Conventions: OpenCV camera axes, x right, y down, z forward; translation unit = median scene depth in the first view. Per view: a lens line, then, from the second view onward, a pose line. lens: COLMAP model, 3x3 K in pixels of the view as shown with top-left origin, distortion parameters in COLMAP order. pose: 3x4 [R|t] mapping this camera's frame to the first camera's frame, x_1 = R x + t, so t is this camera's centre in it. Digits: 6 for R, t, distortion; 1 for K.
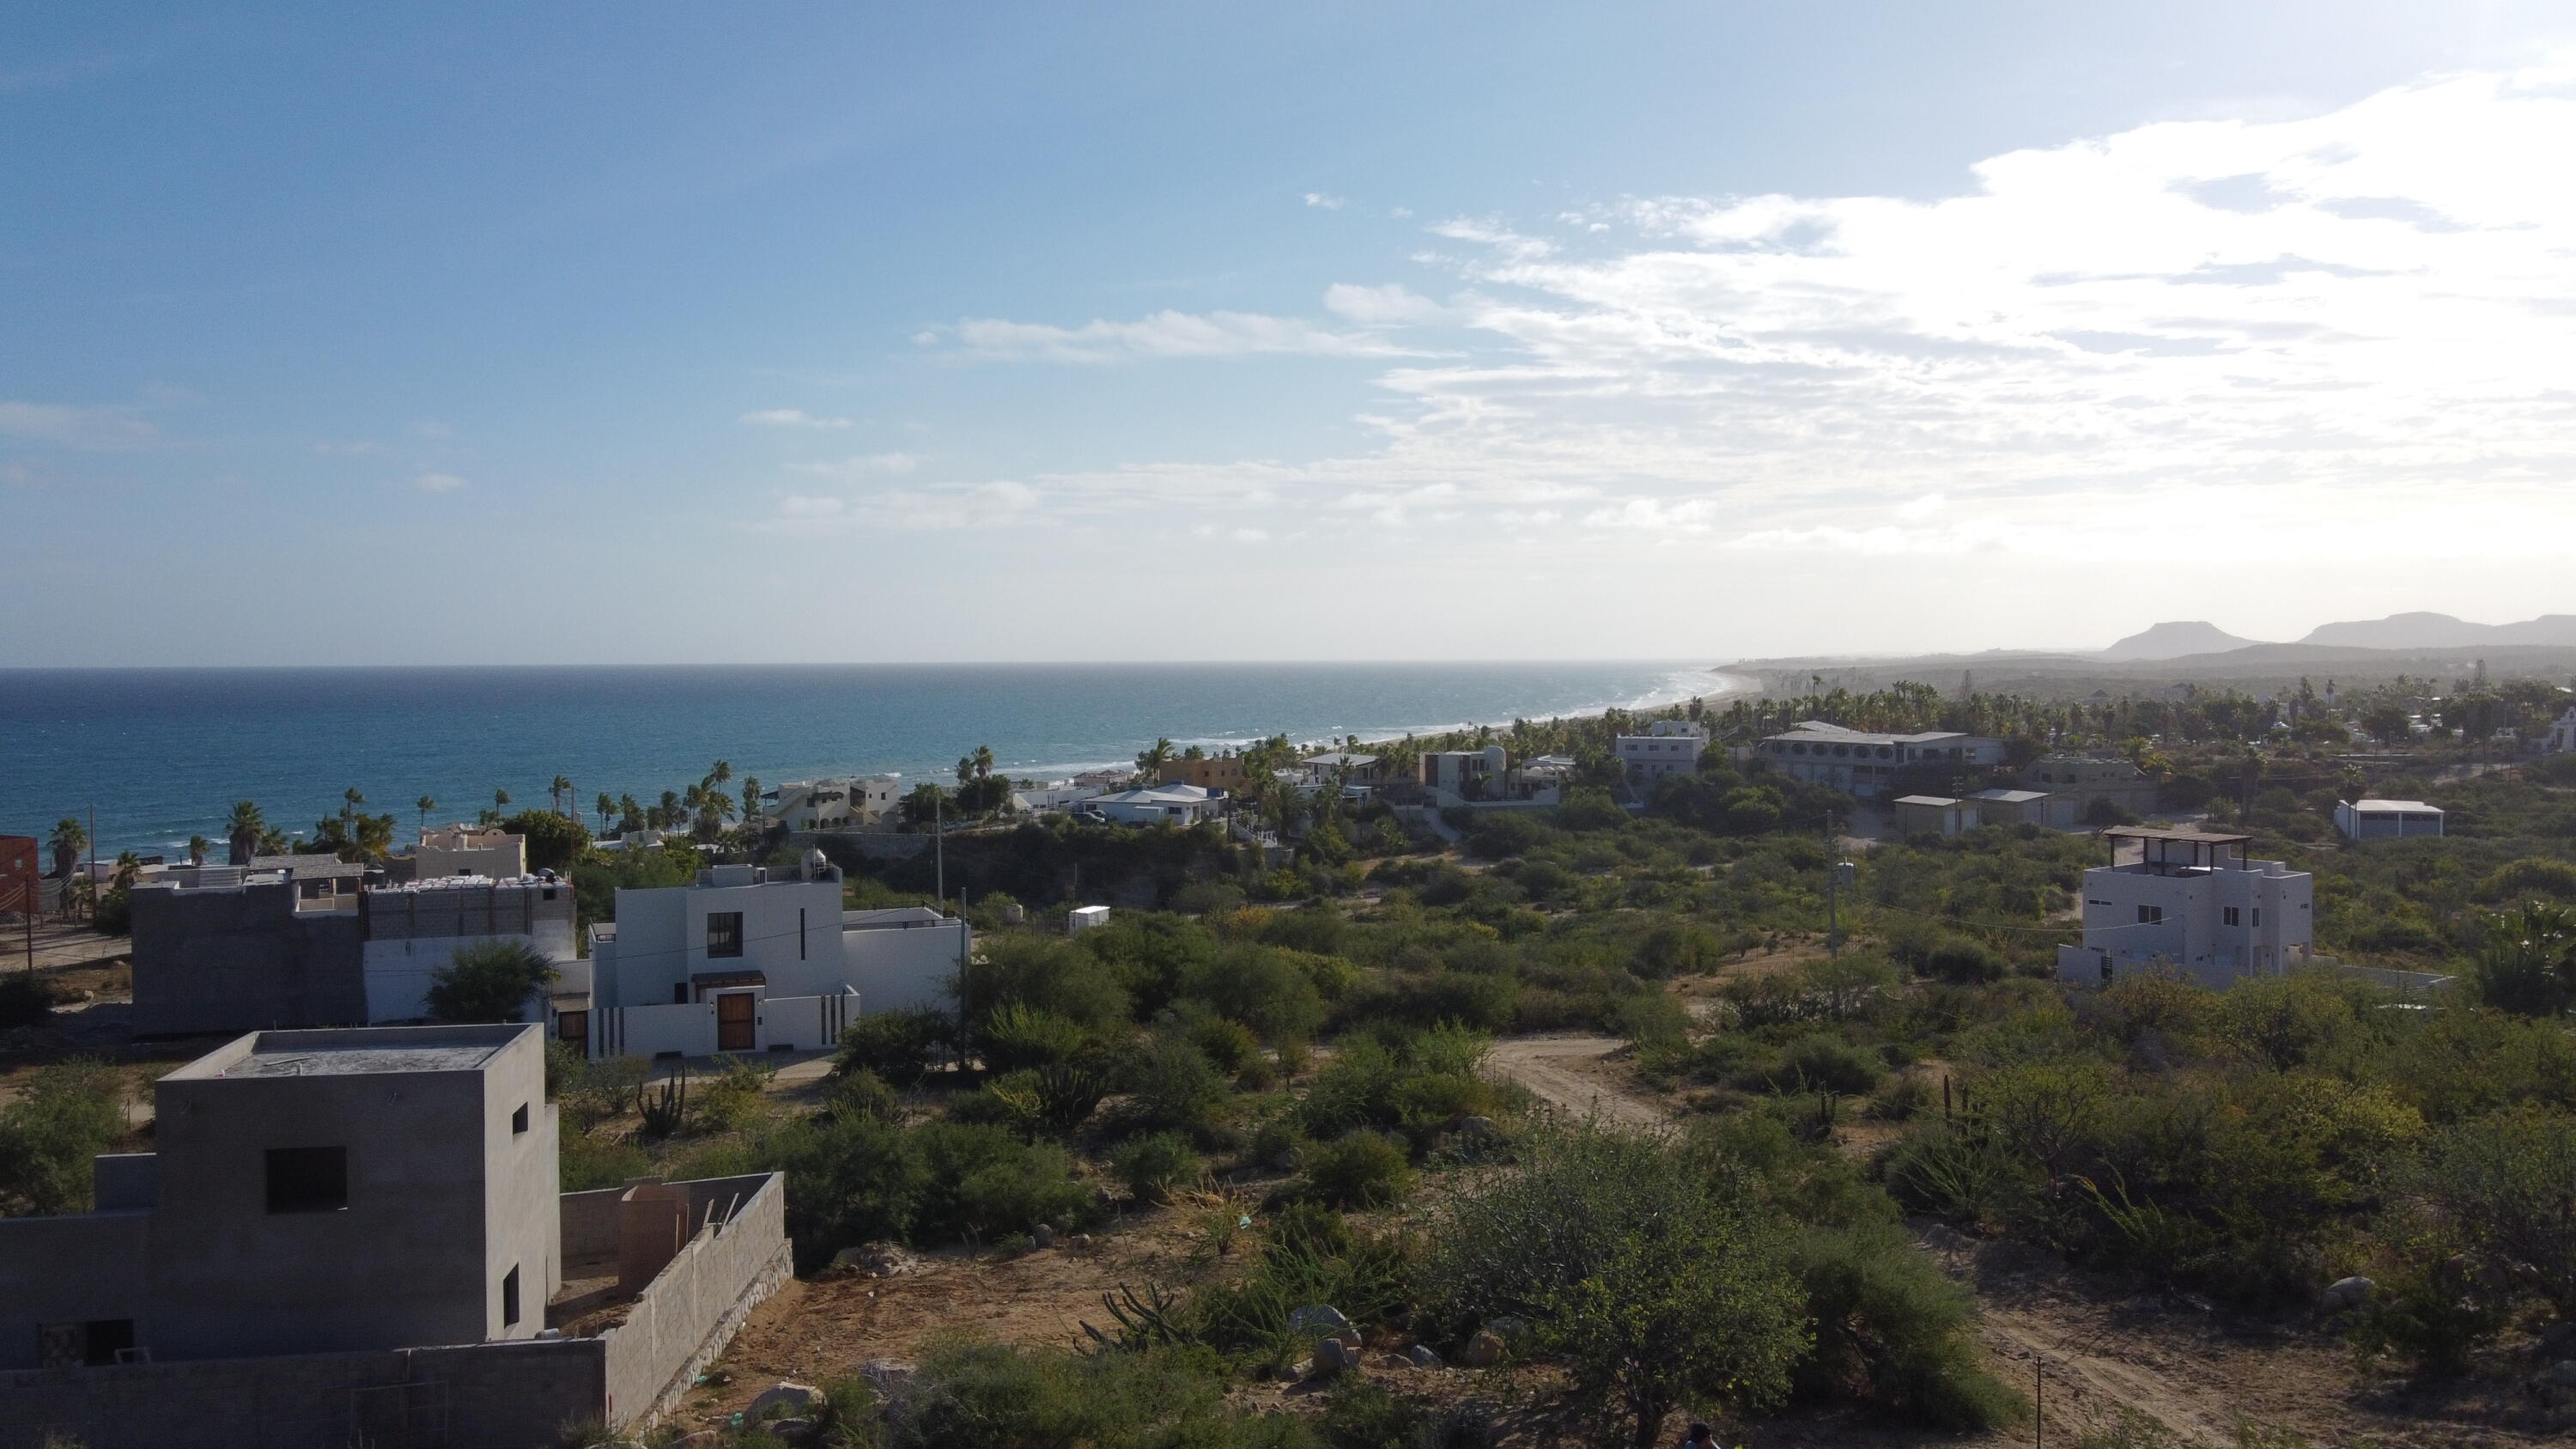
lens RADIAL K [[1984.7, 0, 1277.9], [0, 1984.7, 715.7], [0, 0, 1]] dist [-0.007623, 0.039162]
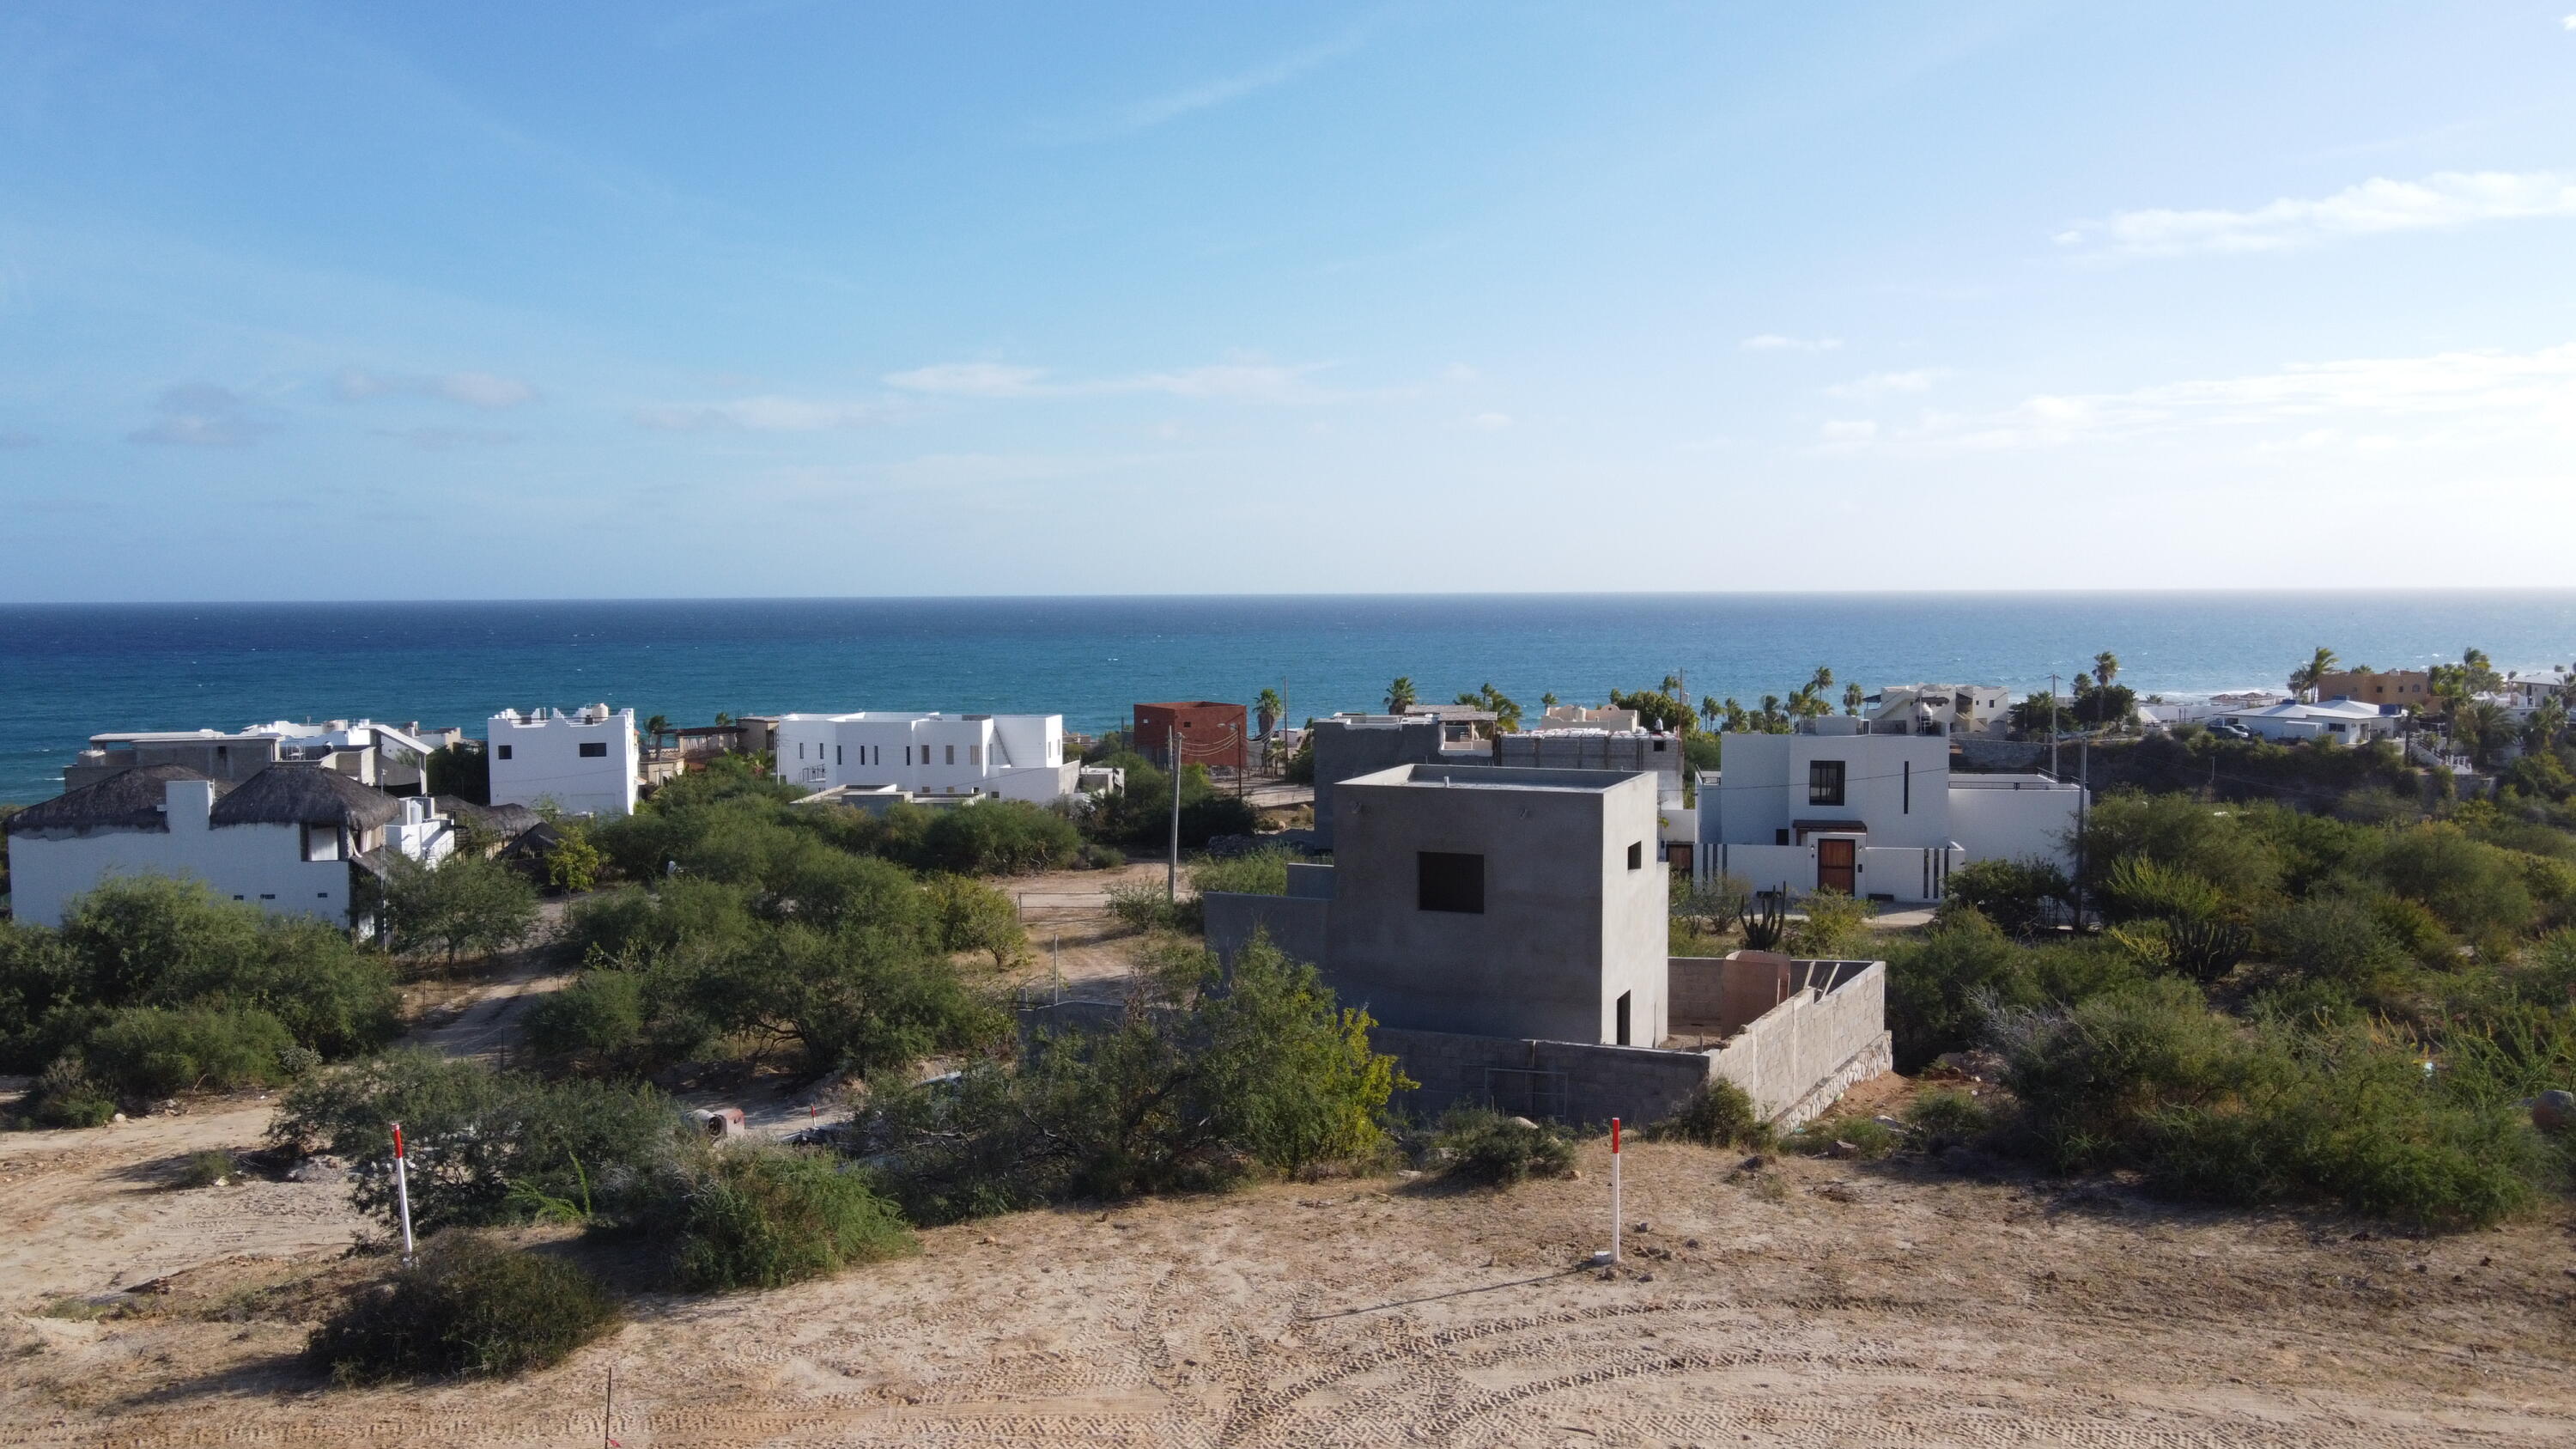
lens RADIAL K [[1984.7, 0, 1277.9], [0, 1984.7, 715.7], [0, 0, 1]] dist [-0.007623, 0.039162]
pose [[0.856803, 0.032490, -0.514619, -0.002625], [-0.013723, 0.999096, 0.040230, 0.036622], [0.515461, -0.027408, 0.856475, 0.003192]]
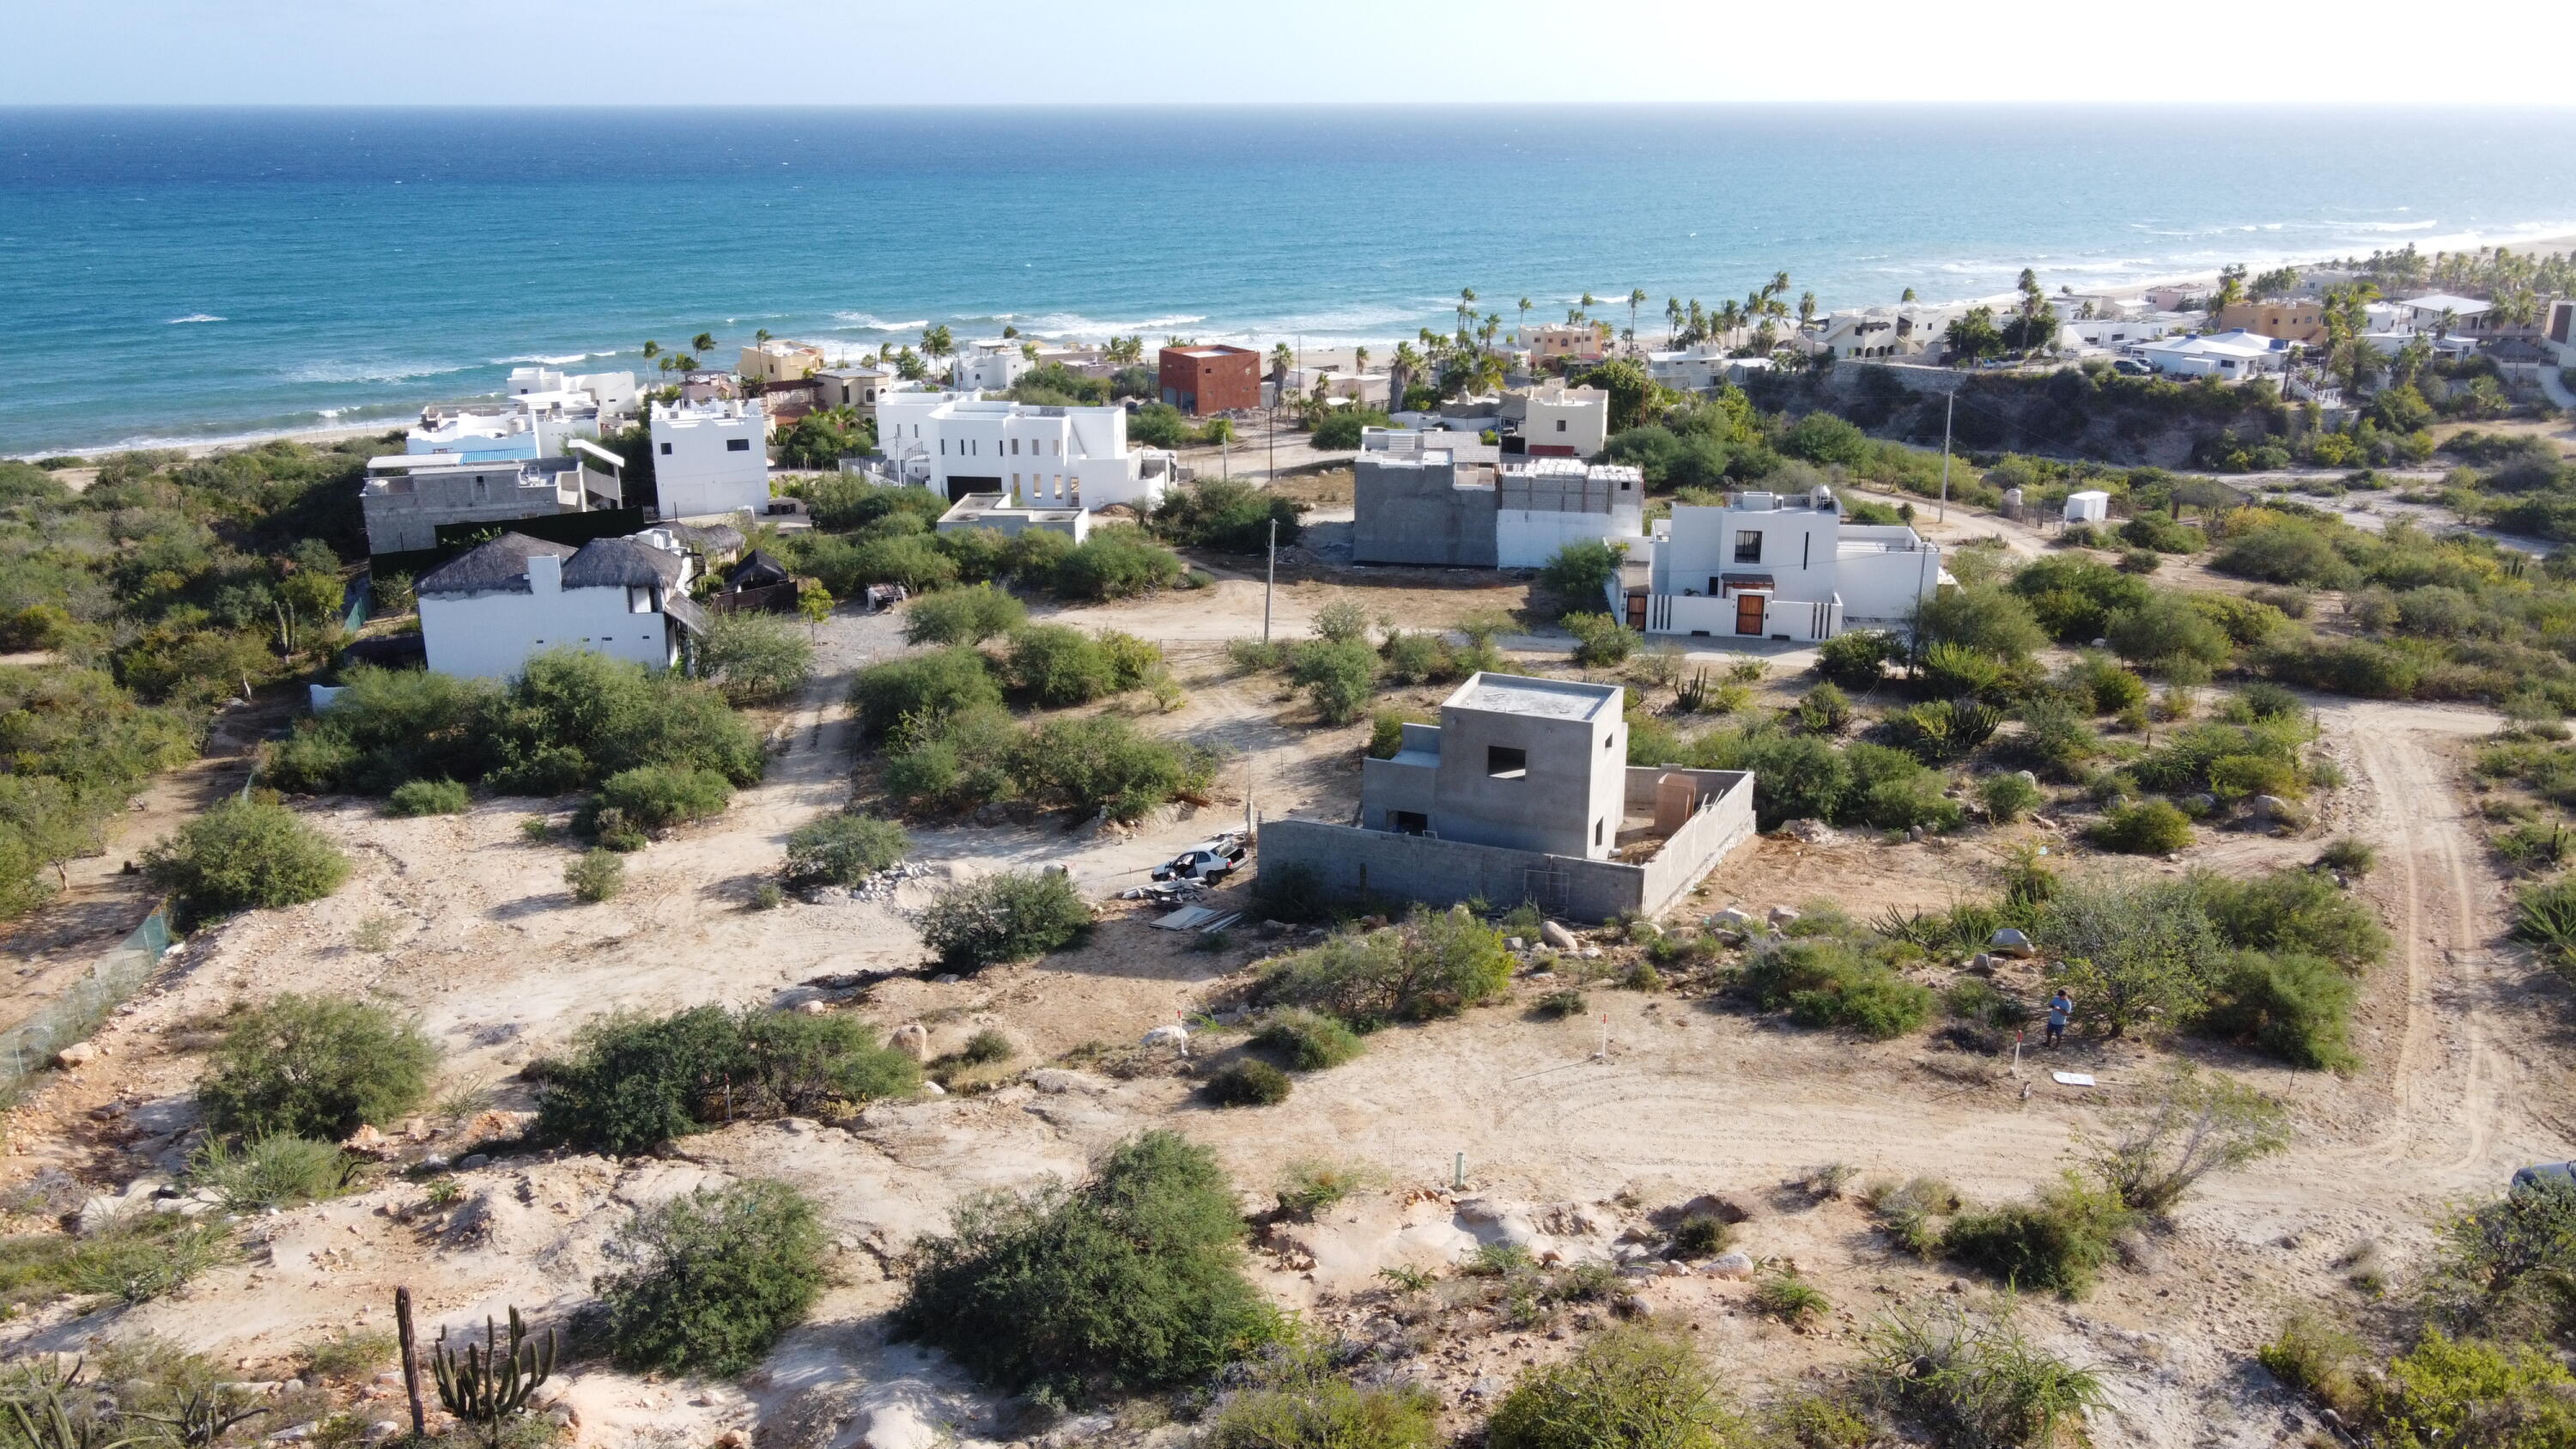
lens RADIAL K [[1984.7, 0, 1277.9], [0, 1984.7, 715.7], [0, 0, 1]] dist [-0.007623, 0.039162]
pose [[0.867051, 0.151334, -0.474679, 0.092404], [-0.016622, 0.961008, 0.276021, -0.132996], [0.497941, -0.231434, 0.835759, -0.284565]]
